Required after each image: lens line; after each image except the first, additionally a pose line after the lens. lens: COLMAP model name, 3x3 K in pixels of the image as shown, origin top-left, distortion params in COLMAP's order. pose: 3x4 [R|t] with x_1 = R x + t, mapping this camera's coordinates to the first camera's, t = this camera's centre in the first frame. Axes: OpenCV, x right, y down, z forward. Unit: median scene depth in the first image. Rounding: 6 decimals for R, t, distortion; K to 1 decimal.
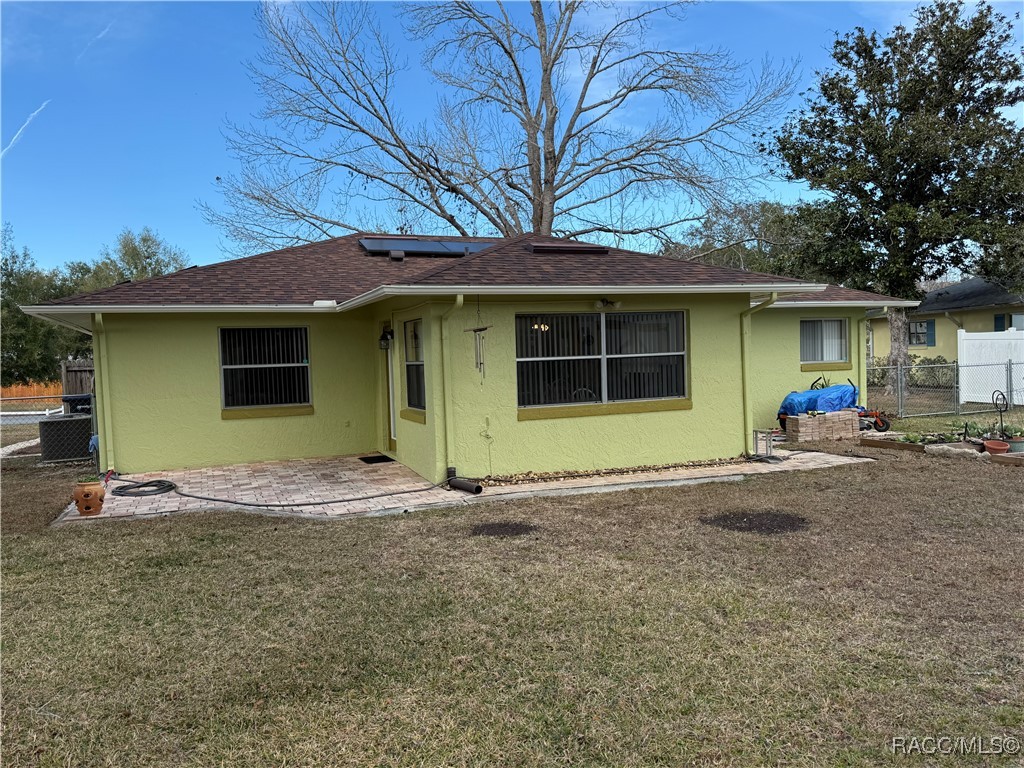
lens RADIAL K [[776.0, 0, 513.4], [0, 776.0, 390.6], [0, 0, 1]] dist [0.069400, -0.117757]
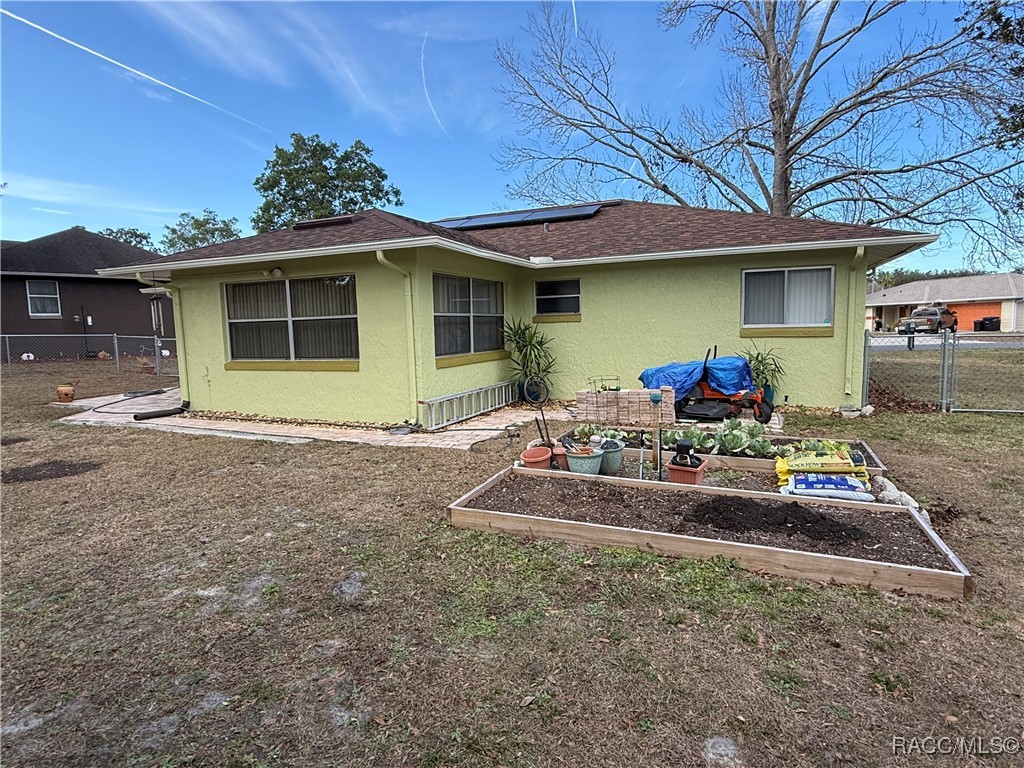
lens RADIAL K [[571.1, 0, 512.0], [0, 571.1, 384.0], [0, 0, 1]] dist [0.022400, -0.000117]
pose [[0.723194, 0.091711, -0.684529, 0.890010], [-0.030887, 0.994447, 0.100600, -0.042062], [0.689954, -0.051610, 0.722011, 0.597297]]
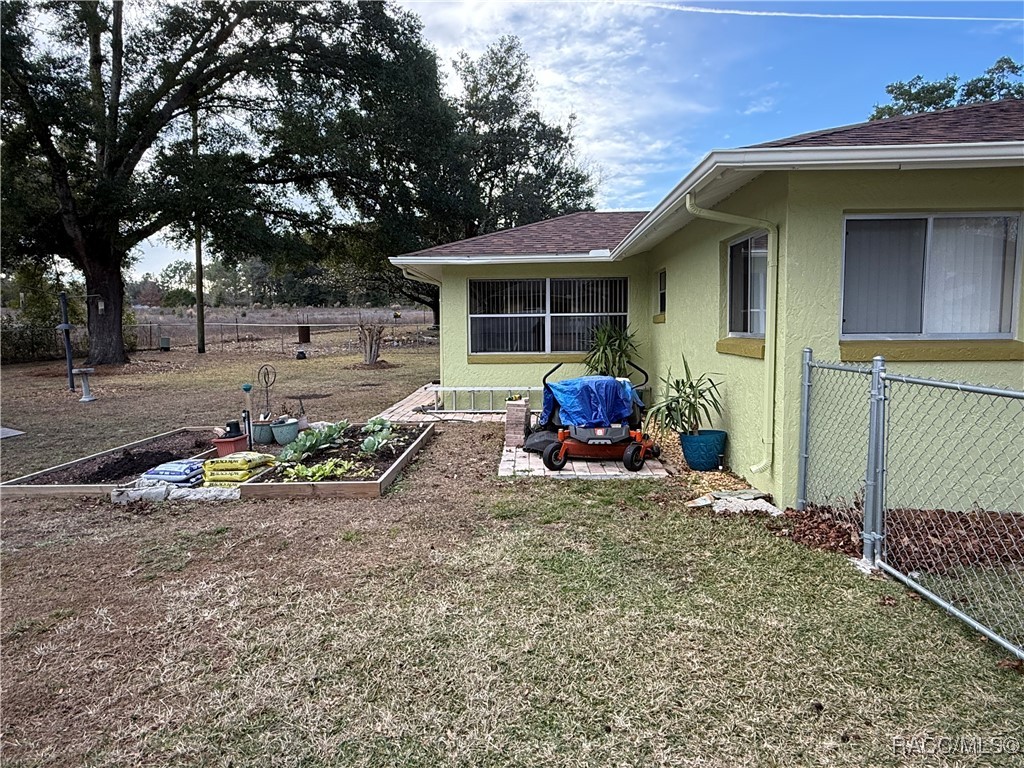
lens RADIAL K [[646.3, 0, 508.0], [0, 646.3, 386.5], [0, 0, 1]] dist [-0.001713, 0.001724]
pose [[-0.379740, 0.123329, -0.916836, 1.129711], [-0.003386, 0.990882, 0.134692, -0.073607], [0.925087, 0.054252, -0.375860, 1.301500]]
